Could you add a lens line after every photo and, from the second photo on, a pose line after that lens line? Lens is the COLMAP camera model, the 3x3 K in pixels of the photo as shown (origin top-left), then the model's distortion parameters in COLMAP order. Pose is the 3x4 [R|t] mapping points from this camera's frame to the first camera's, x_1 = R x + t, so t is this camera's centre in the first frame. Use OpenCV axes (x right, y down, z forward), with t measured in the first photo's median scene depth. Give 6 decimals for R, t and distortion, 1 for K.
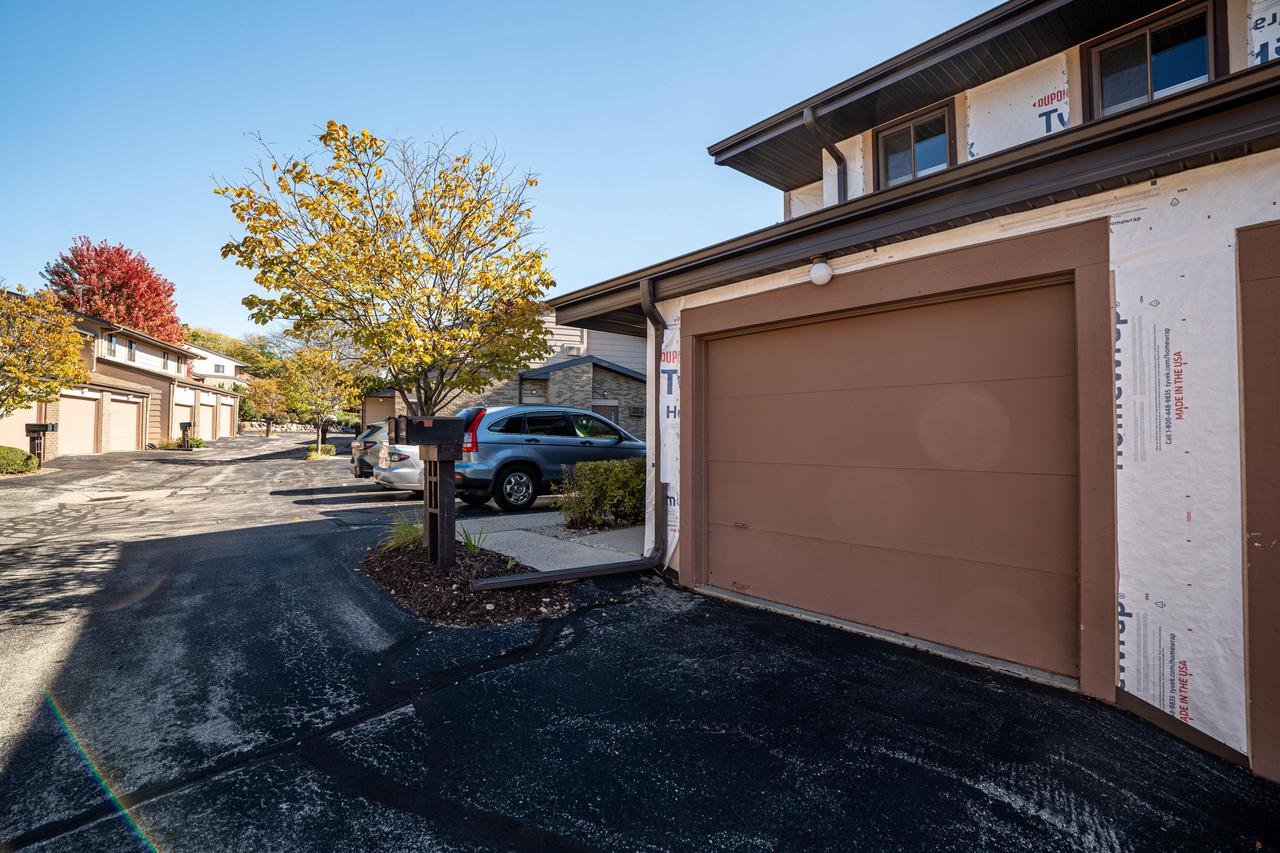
lens RADIAL K [[583.0, 0, 644.0], [0, 583.0, 430.3], [0, 0, 1]] dist [0.001283, -0.001393]
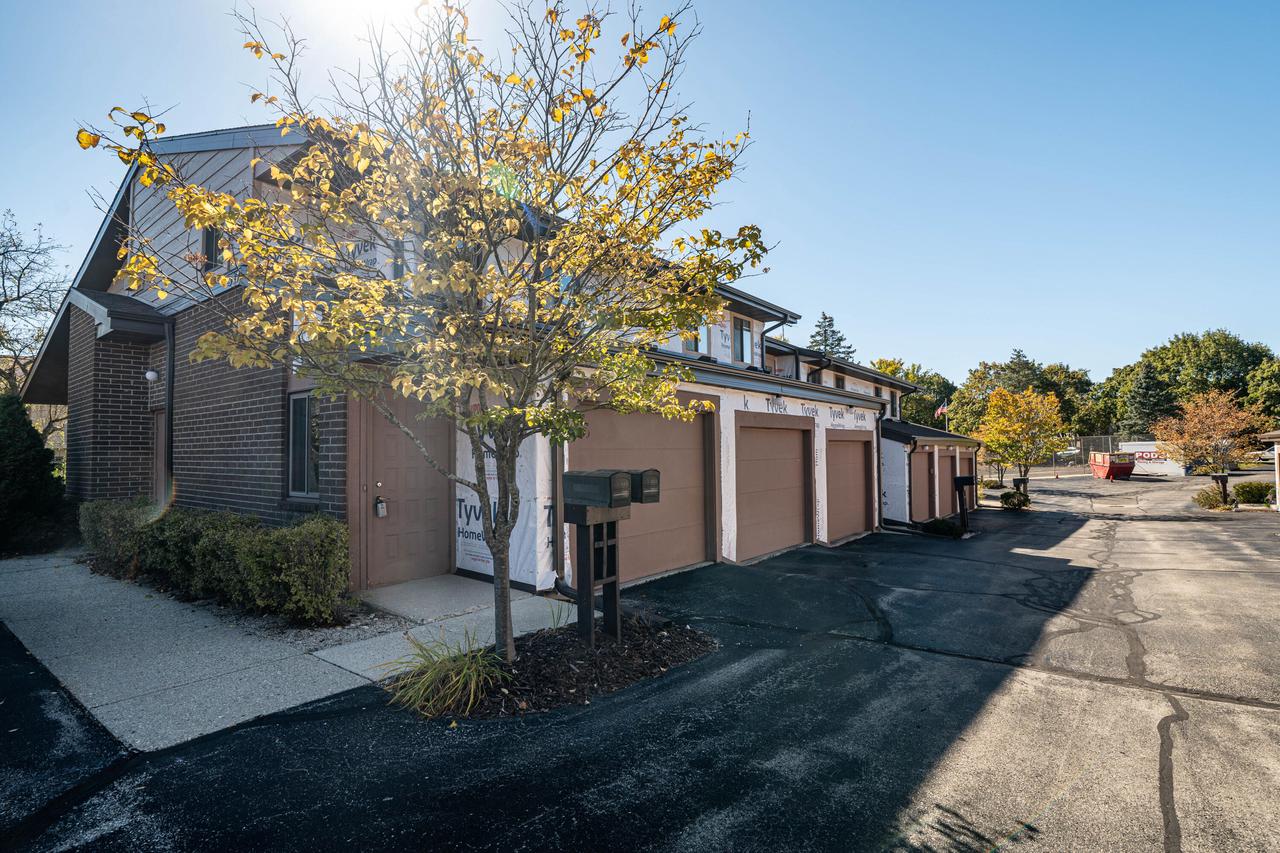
lens RADIAL K [[583.0, 0, 643.5], [0, 583.0, 434.8], [0, 0, 1]] dist [0.001283, -0.001393]
pose [[-0.202591, 0.042194, 0.978354, -1.878526], [-0.020611, 0.998666, -0.047338, -0.051053], [-0.979047, -0.029755, -0.201451, 1.744988]]
